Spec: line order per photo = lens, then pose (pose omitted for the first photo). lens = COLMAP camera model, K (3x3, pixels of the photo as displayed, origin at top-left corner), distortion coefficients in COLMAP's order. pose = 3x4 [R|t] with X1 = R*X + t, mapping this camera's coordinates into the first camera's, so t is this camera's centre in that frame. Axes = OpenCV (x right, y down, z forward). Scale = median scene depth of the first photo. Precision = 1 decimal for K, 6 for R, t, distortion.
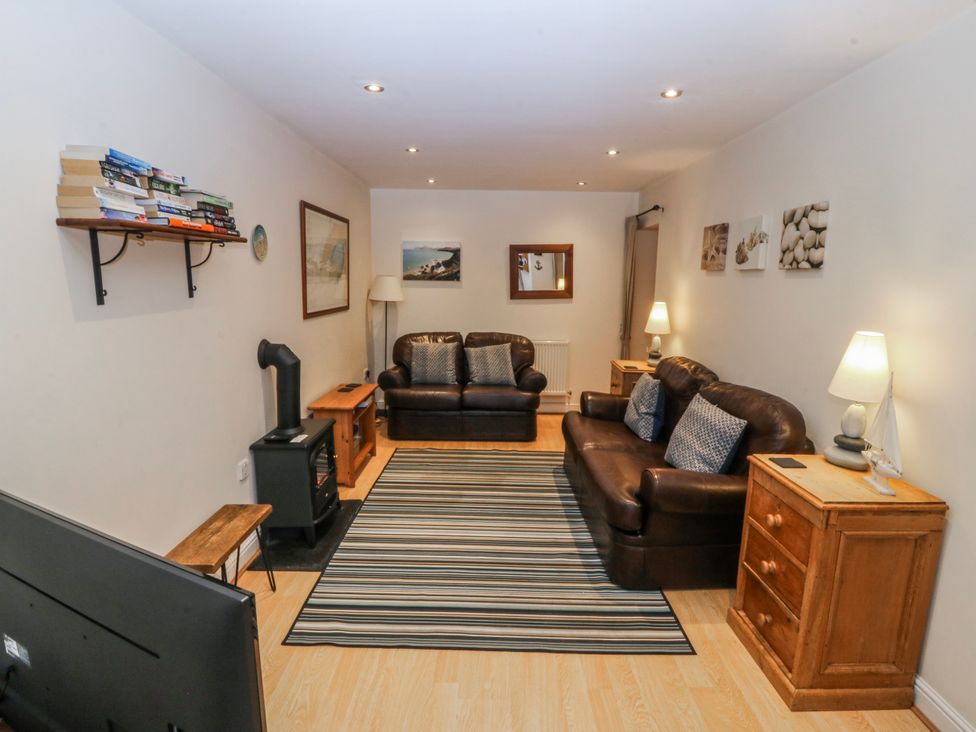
lens RADIAL K [[509.9, 0, 486.7], [0, 509.9, 355.3], [0, 0, 1]] dist [0.002299, -0.013224]
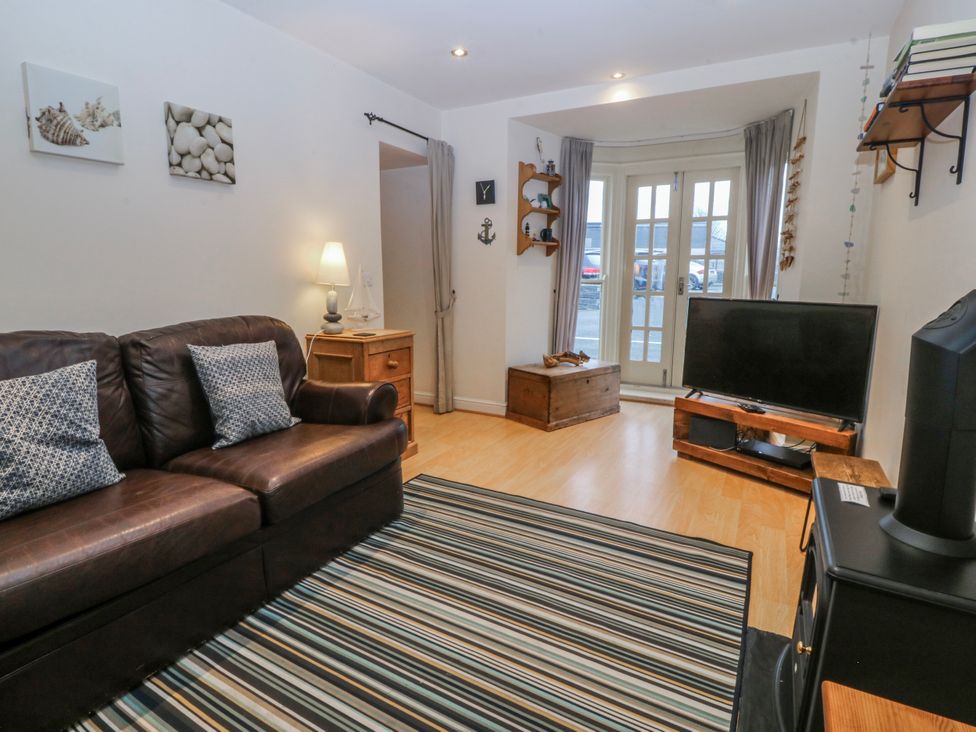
lens RADIAL K [[509.9, 0, 486.7], [0, 509.9, 355.3], [0, 0, 1]] dist [0.002299, -0.013224]
pose [[-0.876472, -0.095285, 0.471929, -0.237129], [0.054139, 0.954497, 0.293264, -0.082215], [-0.478399, 0.282588, -0.831432, 1.230595]]
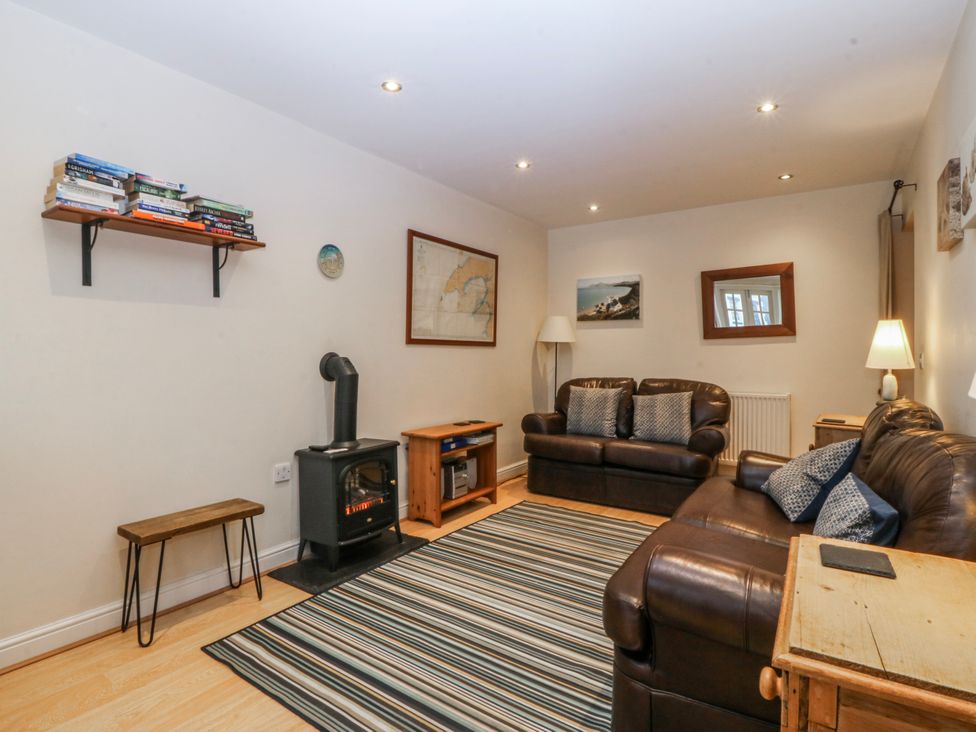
lens RADIAL K [[509.9, 0, 486.7], [0, 509.9, 355.3], [0, 0, 1]] dist [0.002299, -0.013224]
pose [[0.828276, -0.010229, -0.560227, 0.345350], [-0.076573, 0.988387, -0.131257, 0.073503], [0.555064, 0.151615, 0.817873, 0.277348]]
